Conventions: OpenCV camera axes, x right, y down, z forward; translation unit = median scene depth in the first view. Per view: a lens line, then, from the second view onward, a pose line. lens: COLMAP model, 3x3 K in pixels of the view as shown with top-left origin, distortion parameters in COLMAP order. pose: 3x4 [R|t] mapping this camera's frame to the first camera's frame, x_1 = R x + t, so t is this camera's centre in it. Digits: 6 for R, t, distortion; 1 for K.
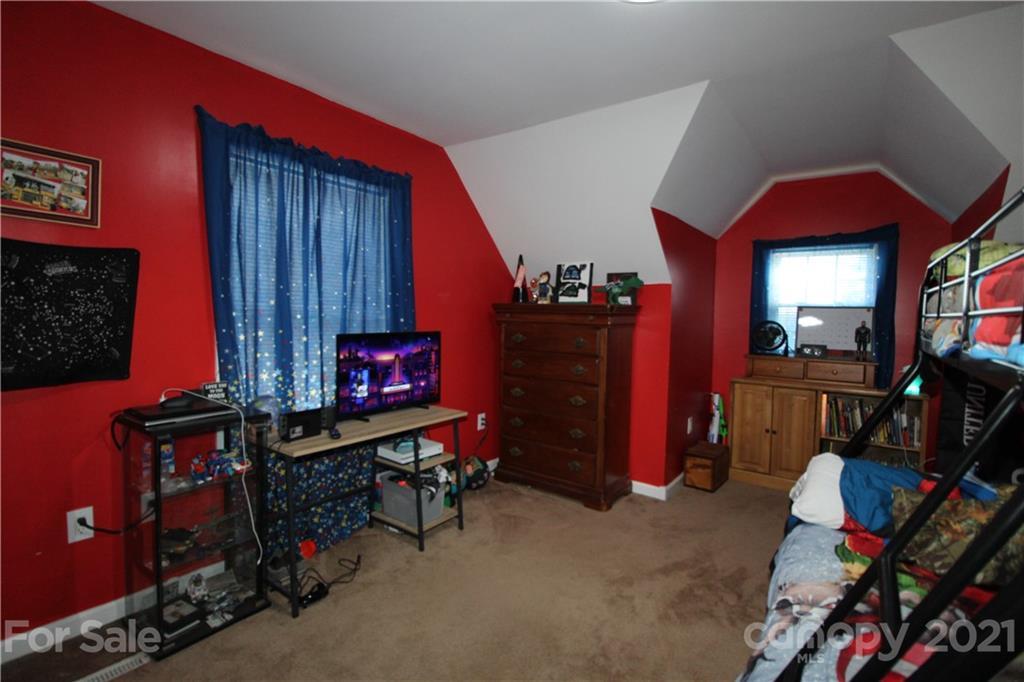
lens RADIAL K [[475.3, 0, 513.1], [0, 475.3, 332.3], [0, 0, 1]] dist [-0.000824, -0.006671]
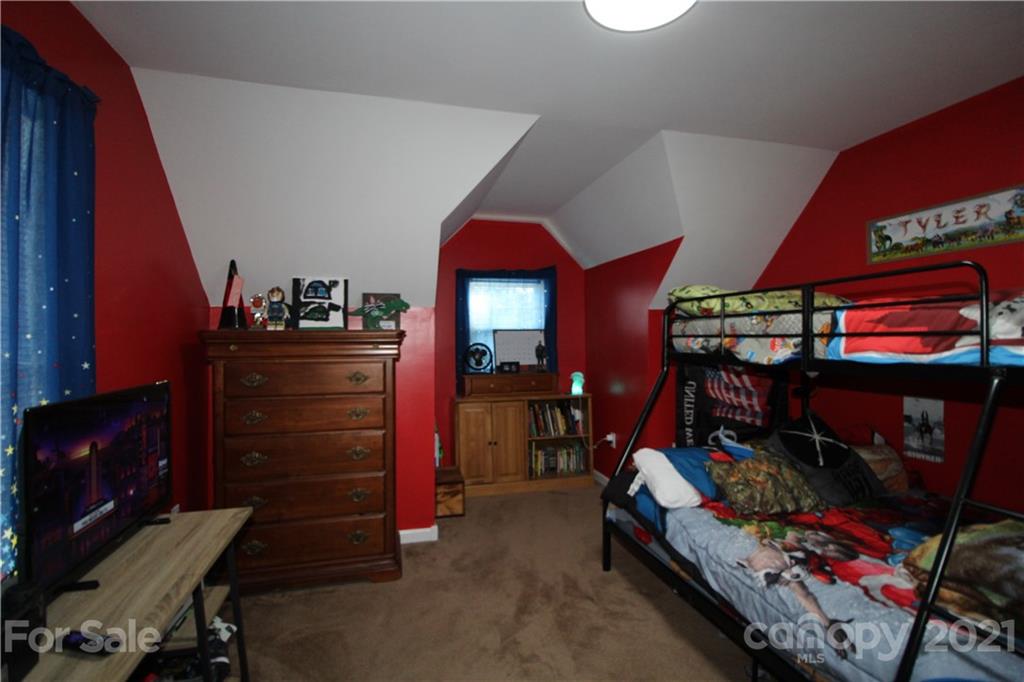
lens RADIAL K [[475.3, 0, 513.1], [0, 475.3, 332.3], [0, 0, 1]] dist [-0.000824, -0.006671]
pose [[0.628452, -0.015811, 0.777687, -0.285766], [0.051948, 0.998414, -0.021680, -0.022188], [-0.776111, 0.054025, 0.628277, 0.263468]]
